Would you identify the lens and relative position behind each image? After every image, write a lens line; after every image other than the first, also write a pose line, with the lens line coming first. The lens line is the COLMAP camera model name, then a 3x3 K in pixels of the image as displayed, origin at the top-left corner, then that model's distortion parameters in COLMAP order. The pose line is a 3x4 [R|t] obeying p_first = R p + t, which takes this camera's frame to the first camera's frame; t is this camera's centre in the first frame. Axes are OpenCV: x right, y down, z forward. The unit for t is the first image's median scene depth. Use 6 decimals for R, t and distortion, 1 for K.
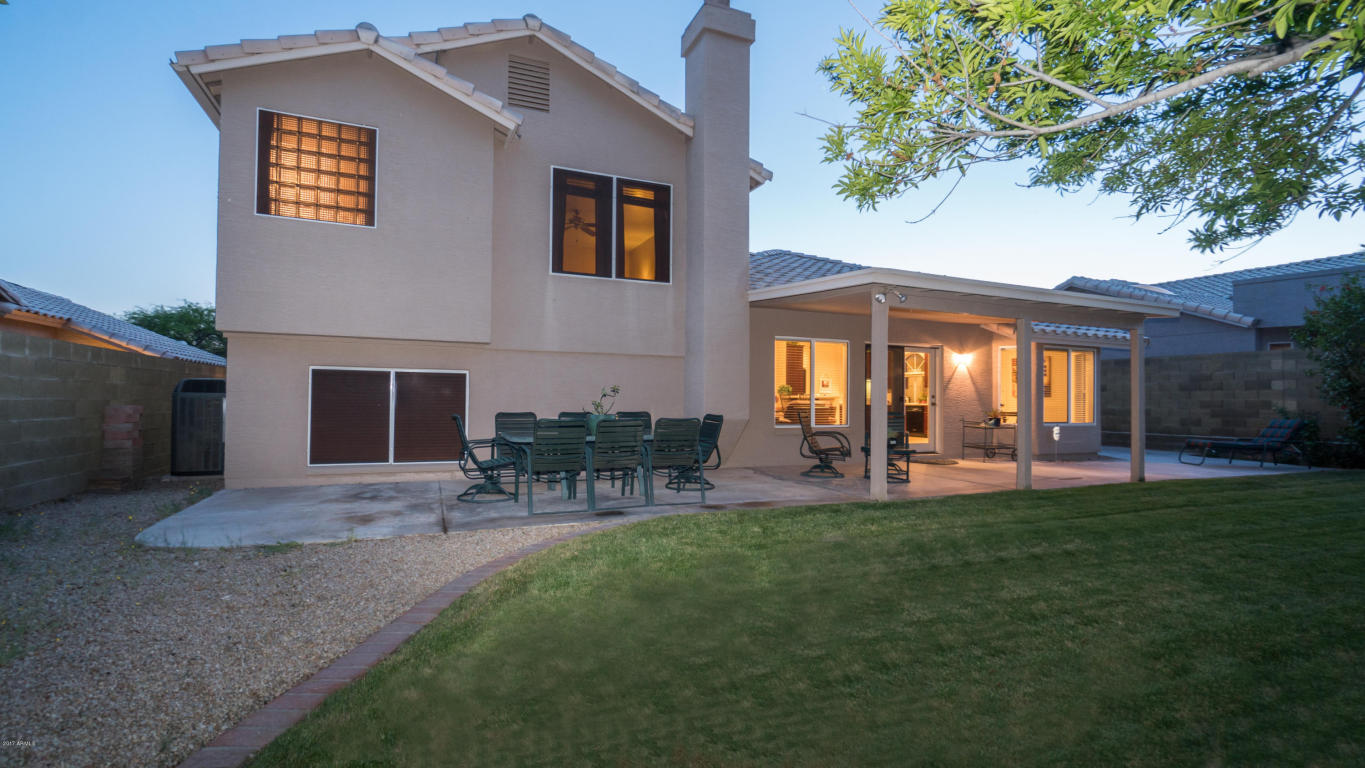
lens RADIAL K [[594.5, 0, 682.5], [0, 594.5, 384.0], [0, 0, 1]] dist [0.000617, 0.000057]
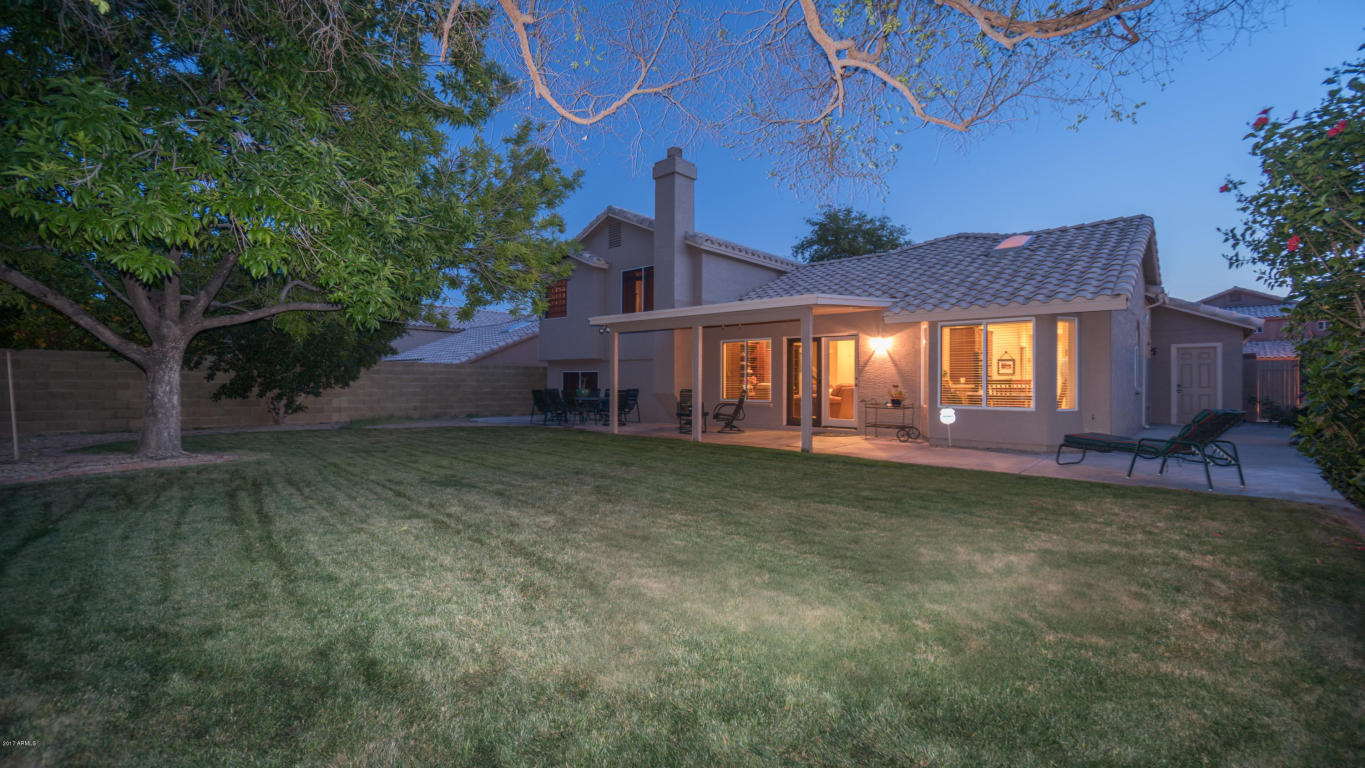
lens RADIAL K [[594.5, 0, 682.5], [0, 594.5, 384.0], [0, 0, 1]] dist [0.000617, 0.000057]
pose [[0.470063, -0.010647, -0.882569, 1.248752], [0.021000, 0.999779, -0.000876, 0.023846], [0.882383, -0.018122, 0.470183, 0.190124]]
